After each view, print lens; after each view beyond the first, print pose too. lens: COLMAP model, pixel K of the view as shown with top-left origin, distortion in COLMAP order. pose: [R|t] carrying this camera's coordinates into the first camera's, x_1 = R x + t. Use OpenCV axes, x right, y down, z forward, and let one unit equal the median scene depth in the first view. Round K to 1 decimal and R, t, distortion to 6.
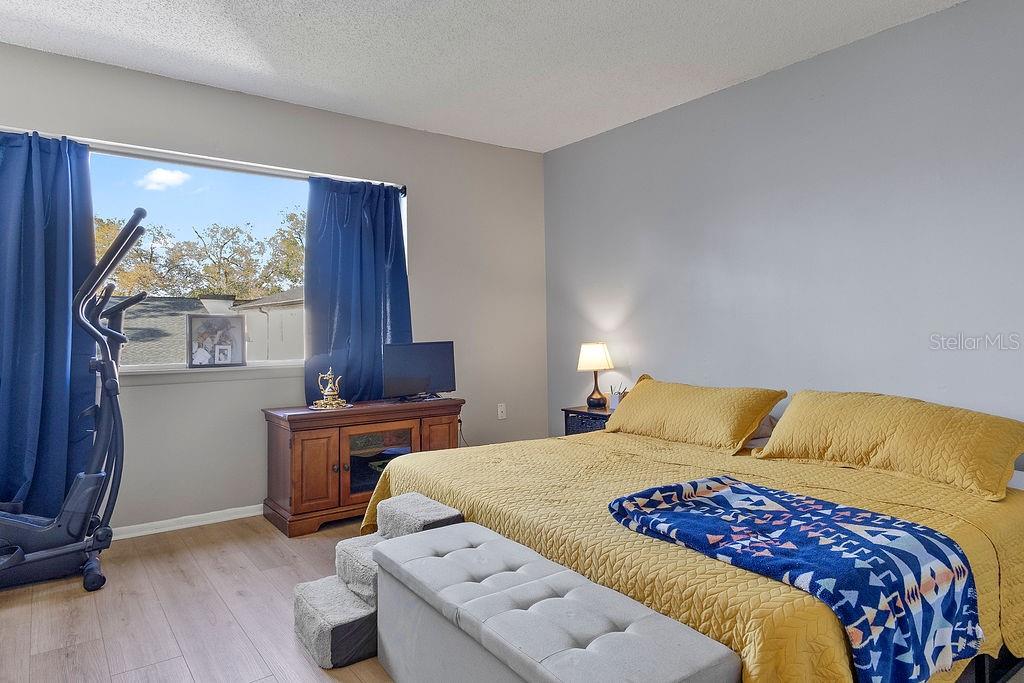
lens RADIAL K [[619.9, 0, 511.6], [0, 619.9, 298.6], [0, 0, 1]] dist [0.007950, -0.001714]
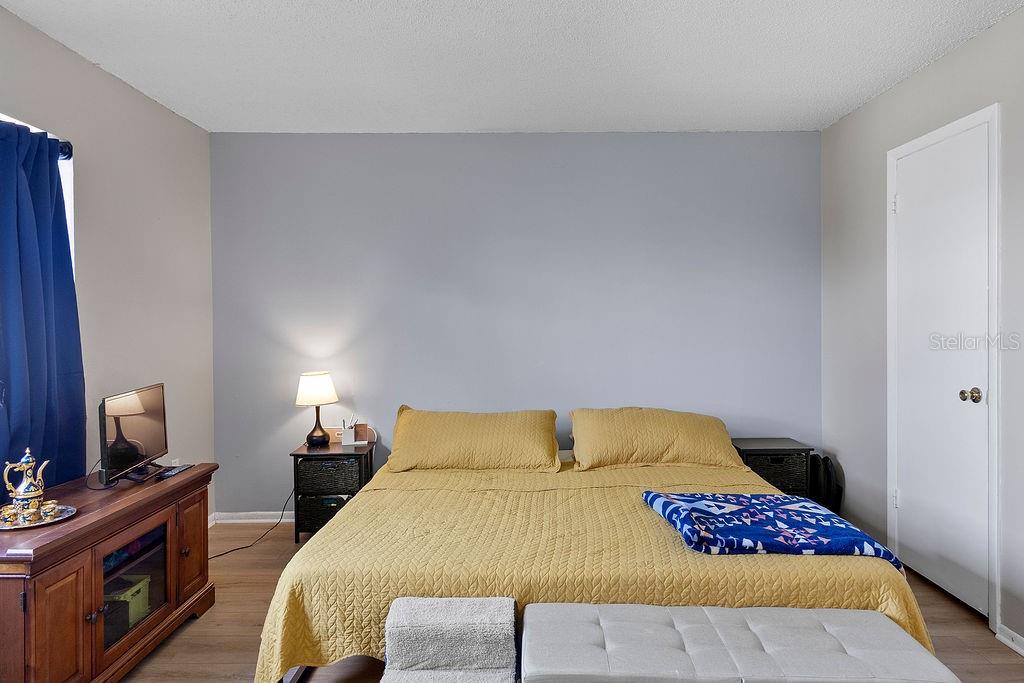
lens RADIAL K [[620.5, 0, 510.1], [0, 620.5, 312.8], [0, 0, 1]] dist [0.009150, -0.004679]
pose [[0.603317, 0.019925, 0.797253, -0.541055], [-0.040076, 0.999182, 0.005355, -0.038973], [-0.796494, -0.035182, 0.603622, 0.342014]]
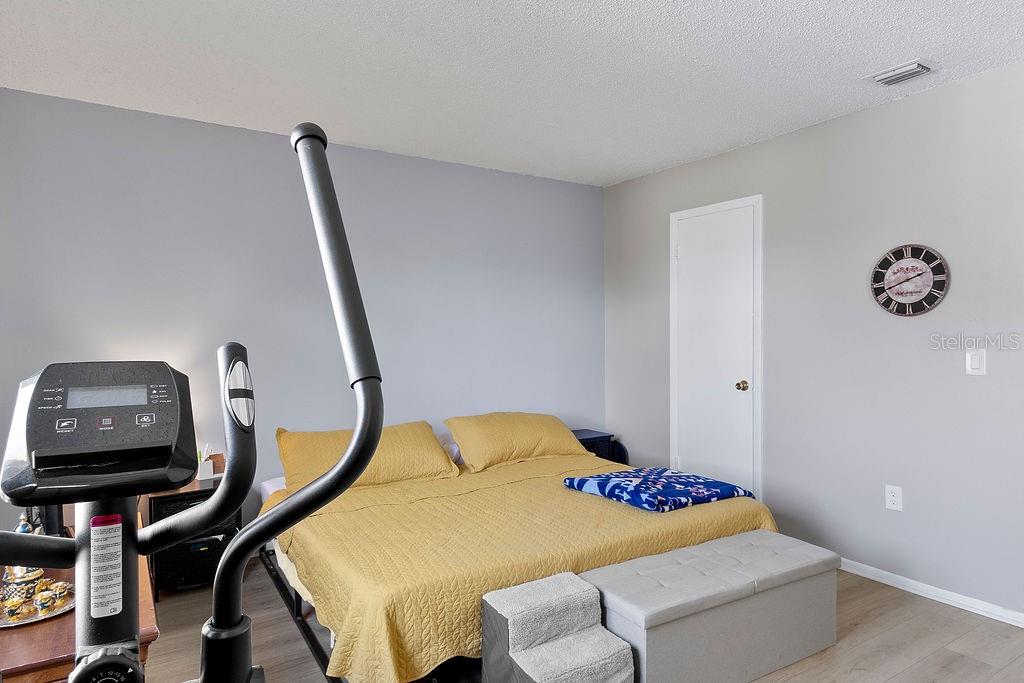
lens RADIAL K [[619.4, 0, 511.3], [0, 619.4, 329.4], [0, 0, 1]] dist [0.013722, -0.010593]
pose [[0.069593, 0.016477, 0.997439, -0.774195], [-0.043466, 0.998964, -0.013470, -0.026047], [-0.996628, -0.042418, 0.070237, 0.720218]]
